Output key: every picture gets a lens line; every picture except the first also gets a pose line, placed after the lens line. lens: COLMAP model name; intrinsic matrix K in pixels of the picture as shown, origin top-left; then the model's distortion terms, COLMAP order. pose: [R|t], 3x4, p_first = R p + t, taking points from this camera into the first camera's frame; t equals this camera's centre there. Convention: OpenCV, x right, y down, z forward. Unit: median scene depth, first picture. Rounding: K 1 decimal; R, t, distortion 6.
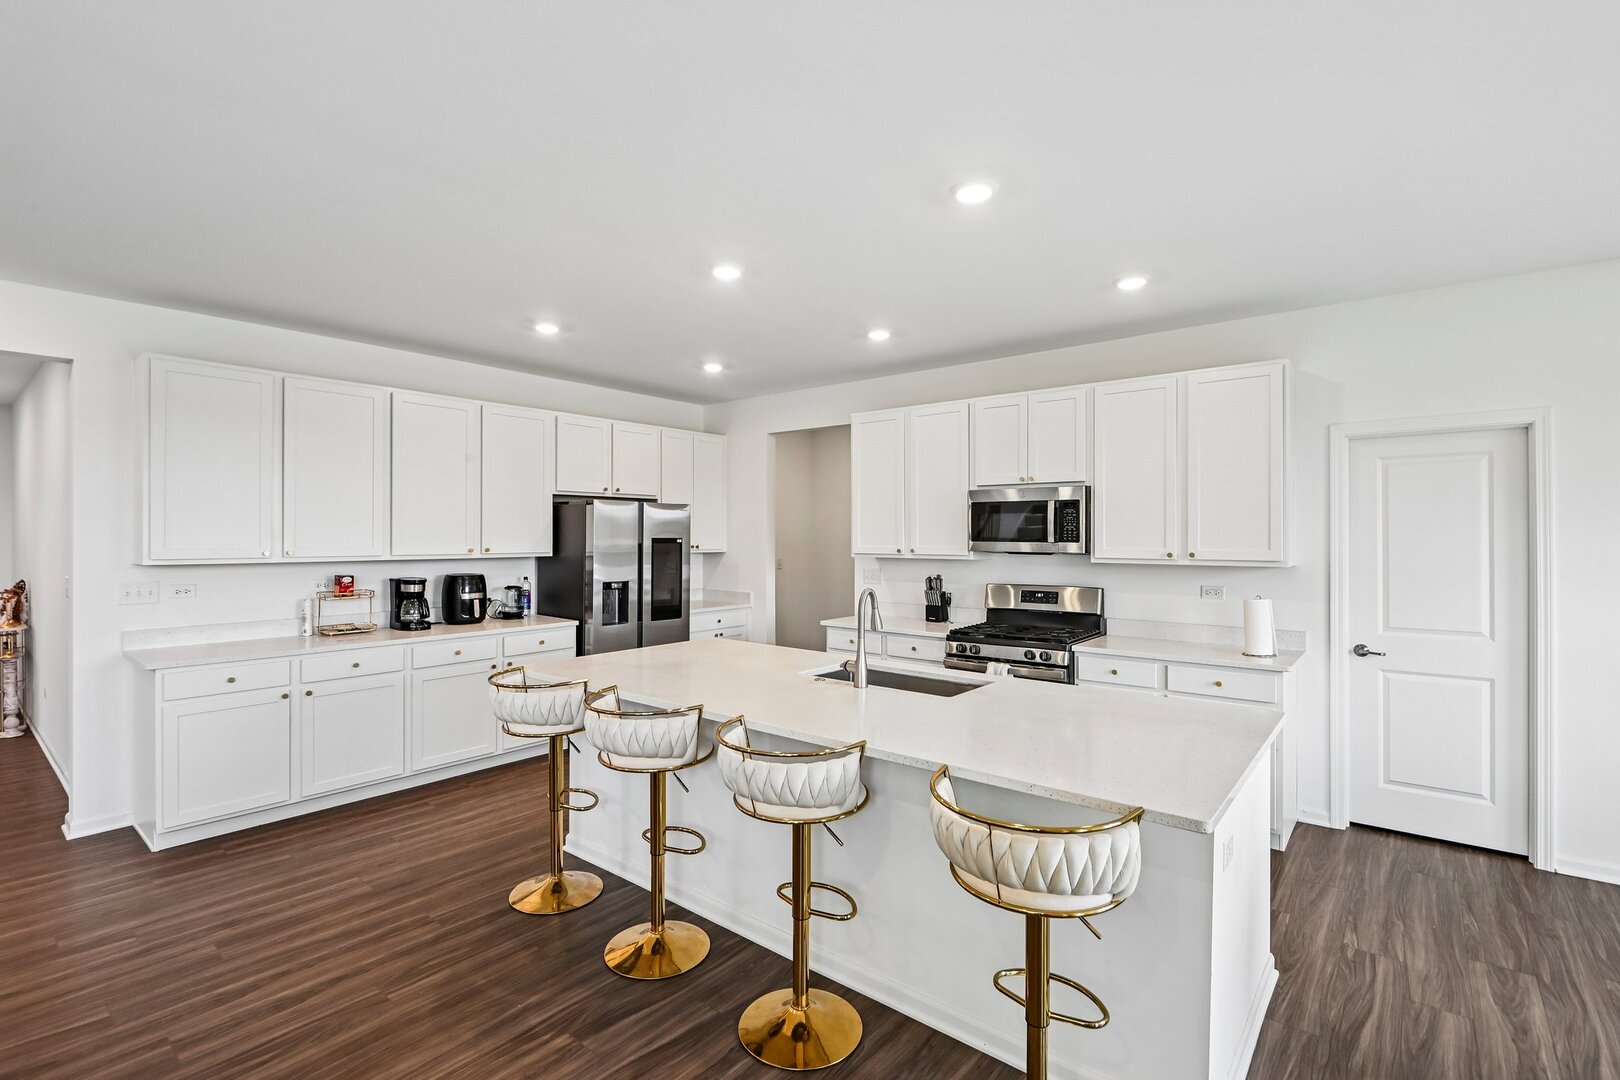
lens RADIAL K [[744.1, 0, 802.6], [0, 744.1, 525.8], [0, 0, 1]] dist [-0.000100, -0.000192]
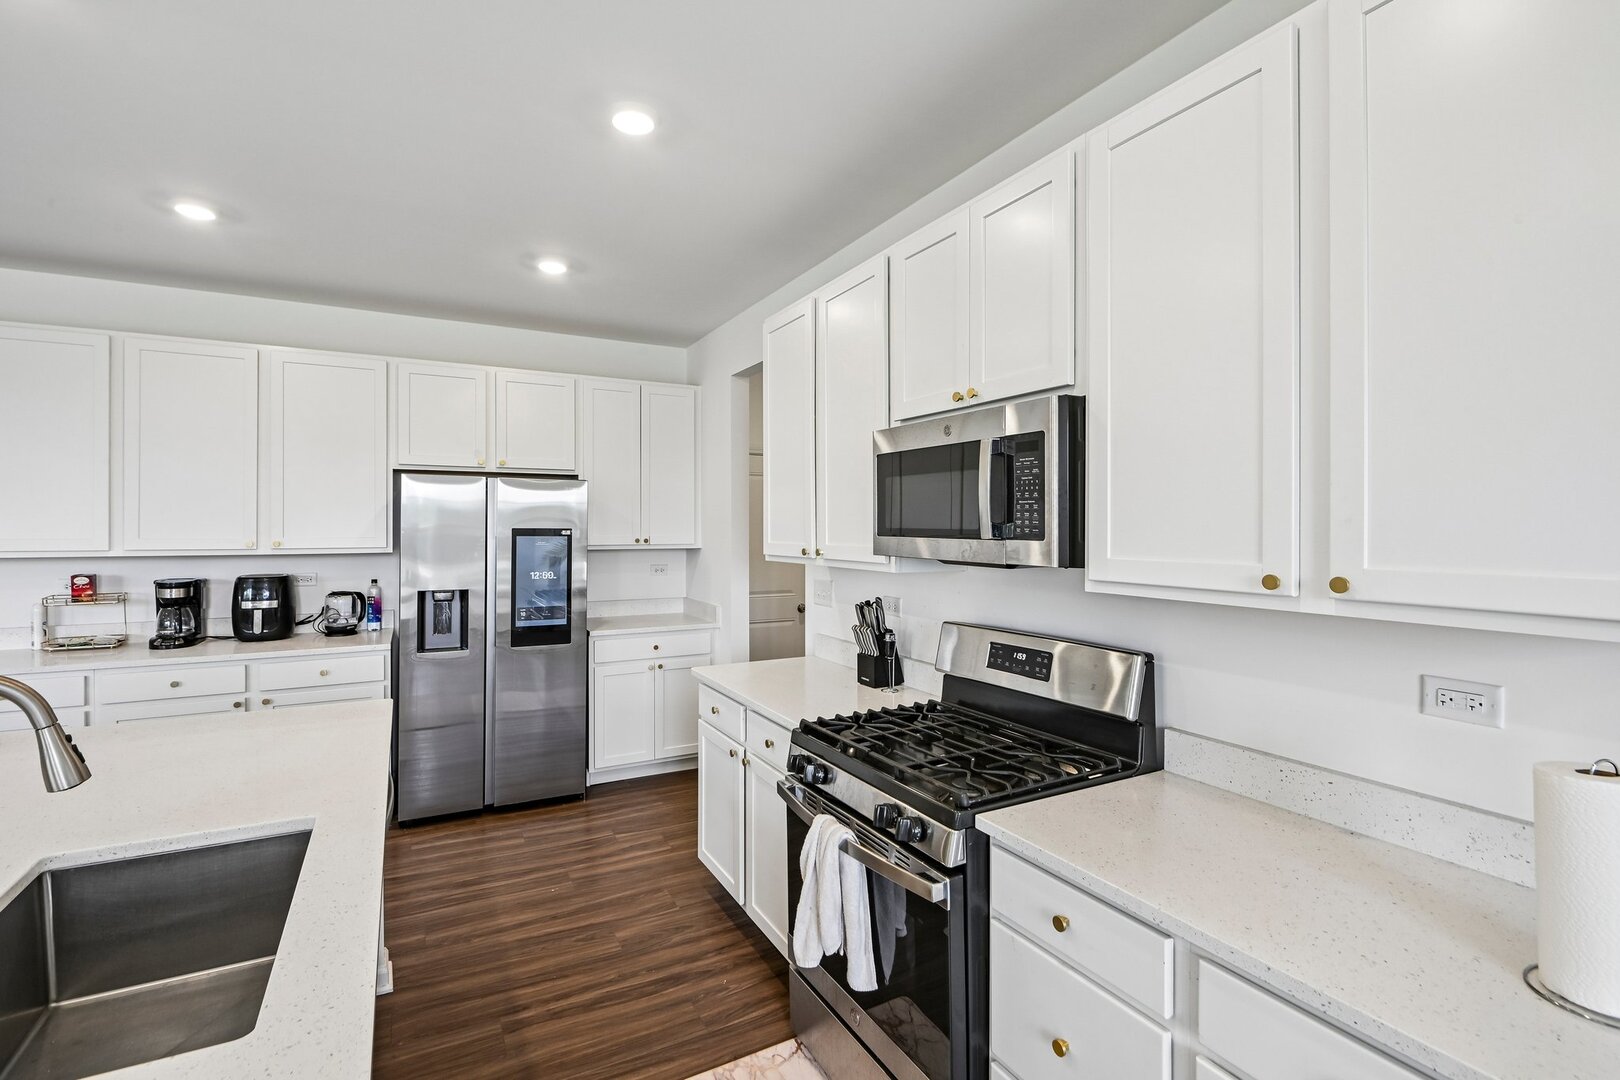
lens RADIAL K [[744.1, 0, 802.6], [0, 744.1, 525.8], [0, 0, 1]] dist [-0.000100, -0.000192]
pose [[0.930020, 0.000833, -0.367509, 0.425722], [0.002977, 0.999948, 0.009800, 0.011335], [0.367498, -0.010208, 0.929968, 0.629963]]
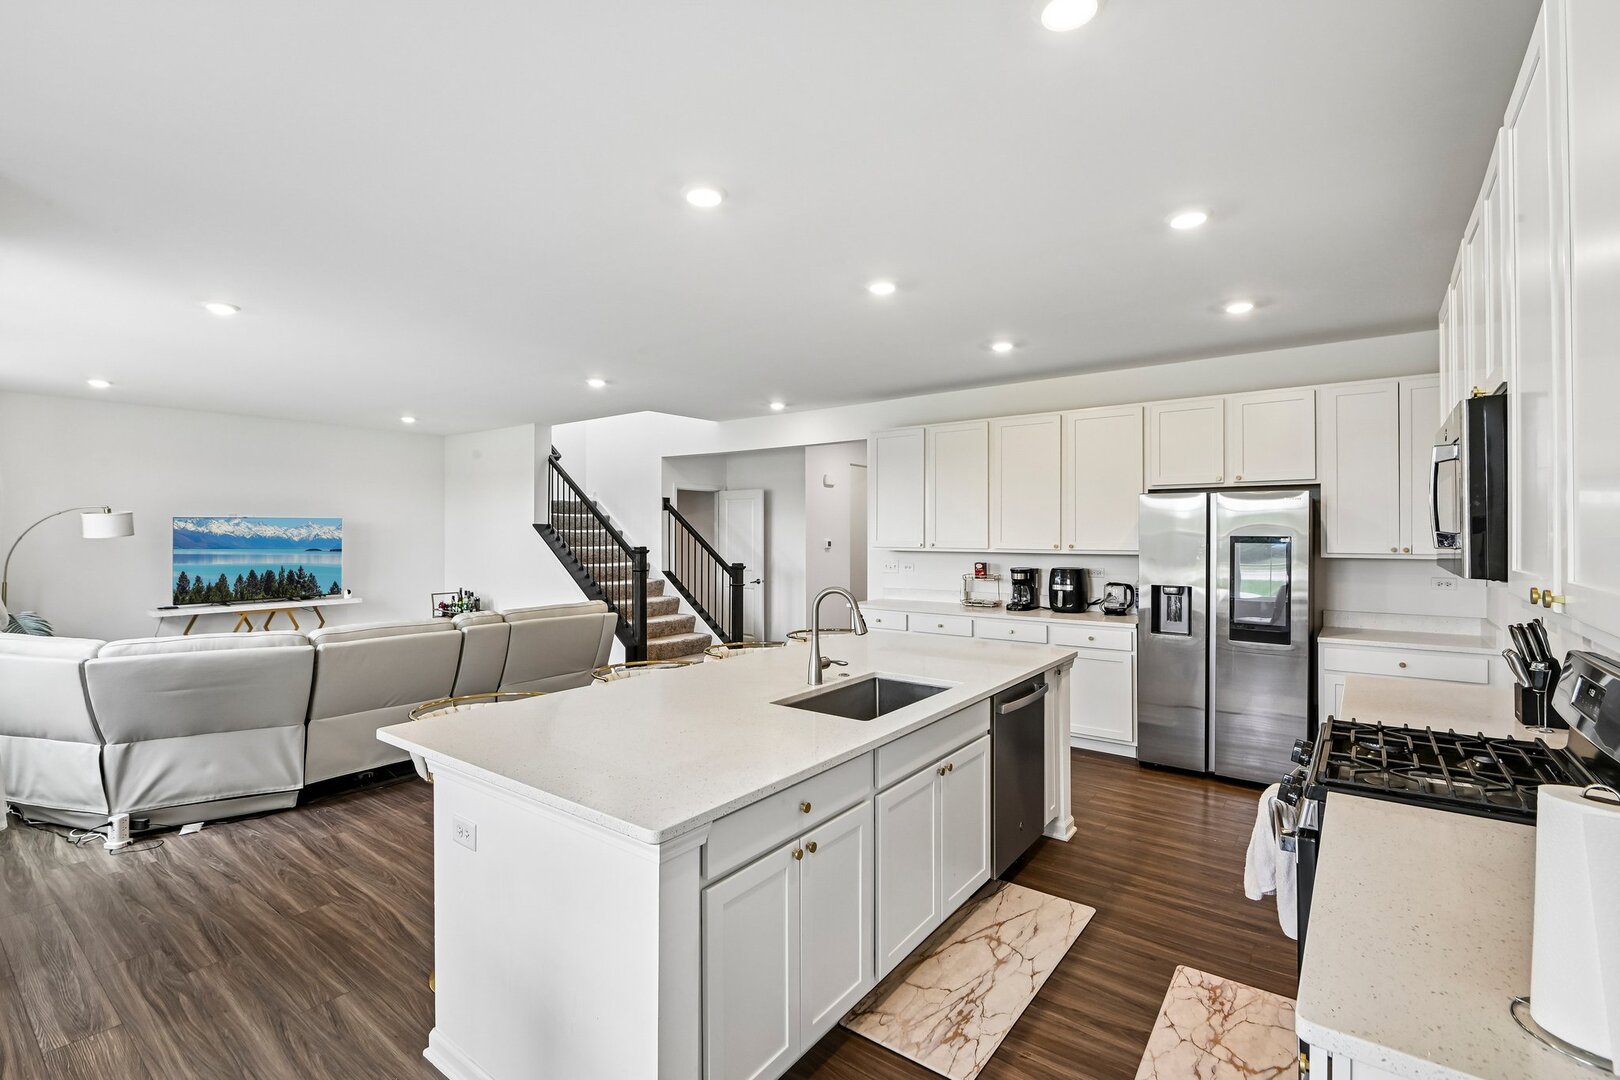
lens RADIAL K [[744.1, 0, 802.6], [0, 744.1, 525.8], [0, 0, 1]] dist [-0.000100, -0.000192]
pose [[0.055963, -0.009919, -0.998384, 0.796014], [0.011834, 0.999887, -0.009271, 0.010659], [0.998363, -0.011296, 0.056074, 0.694277]]
